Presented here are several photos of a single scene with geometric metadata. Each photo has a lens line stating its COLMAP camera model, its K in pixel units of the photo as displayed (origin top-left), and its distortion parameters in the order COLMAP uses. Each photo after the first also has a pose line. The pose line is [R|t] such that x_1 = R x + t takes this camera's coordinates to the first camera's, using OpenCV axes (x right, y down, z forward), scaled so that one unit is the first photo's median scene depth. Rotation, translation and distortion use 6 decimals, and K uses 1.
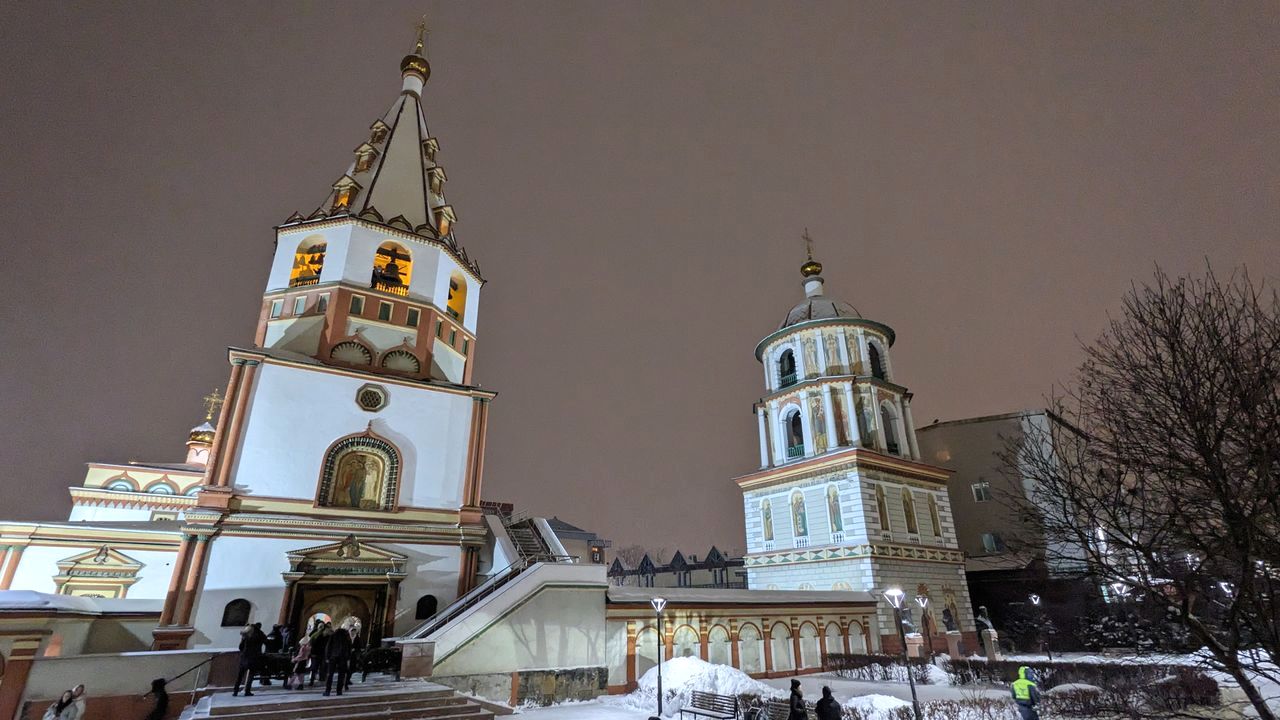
lens RADIAL K [[601.6, 0, 640.0], [0, 601.6, 360.0], [0, 0, 1]] dist [0.000924, 0.000989]
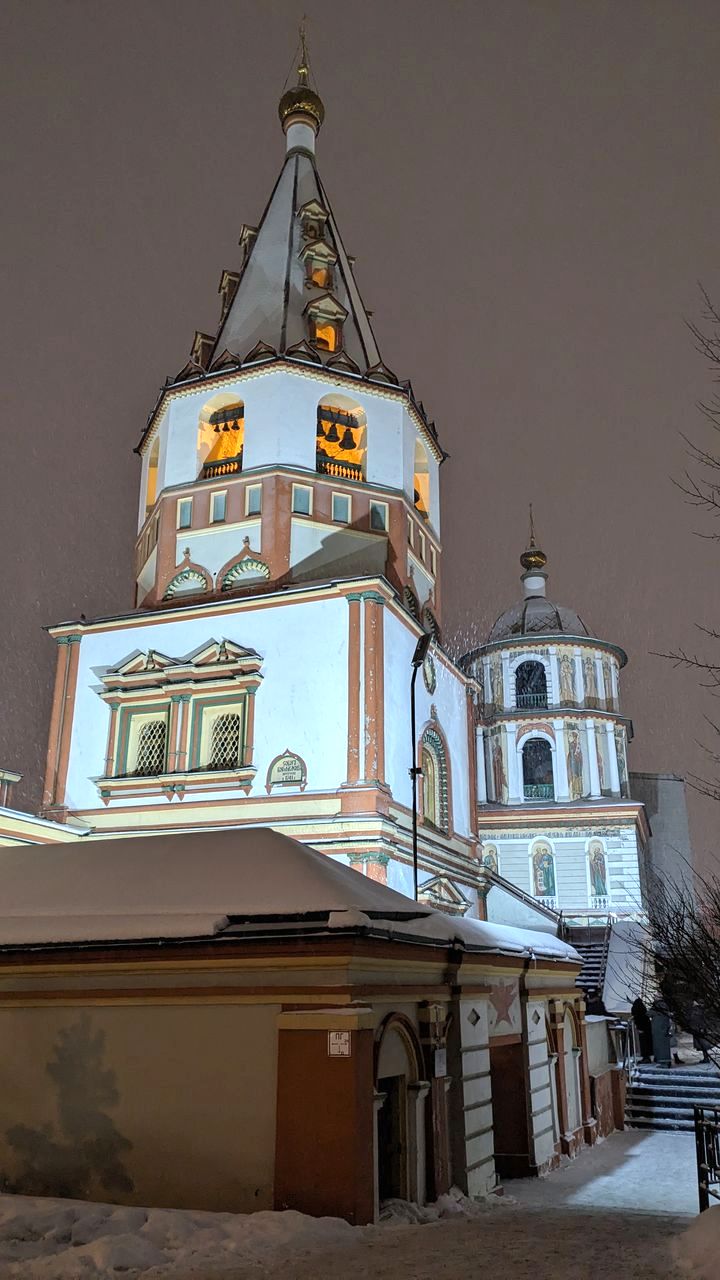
lens RADIAL K [[982.0, 0, 360.0], [0, 982.0, 640.0], [0, 0, 1]] dist [0.065135, -0.086127]
pose [[0.800044, 0.216608, 0.559473, -1.237107], [-0.246727, 0.968829, -0.022277, 0.074417], [-0.546859, -0.120214, 0.828549, 0.097397]]
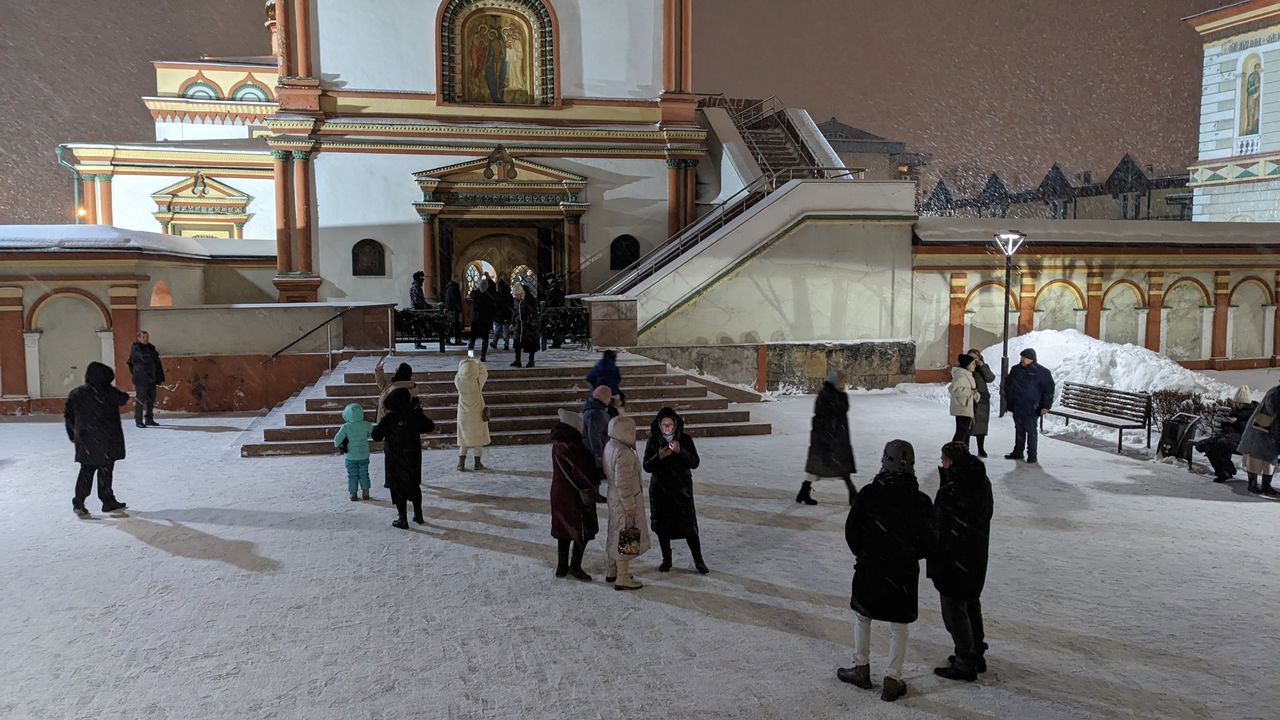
lens RADIAL K [[982.0, 0, 640.0], [0, 982.0, 360.0], [0, 0, 1]] dist [0.065135, -0.086127]
pose [[0.945556, 0.034727, -0.323601, 0.006210], [0.121203, 0.885199, 0.449147, 0.039525], [0.302049, -0.463915, 0.832796, 0.069253]]
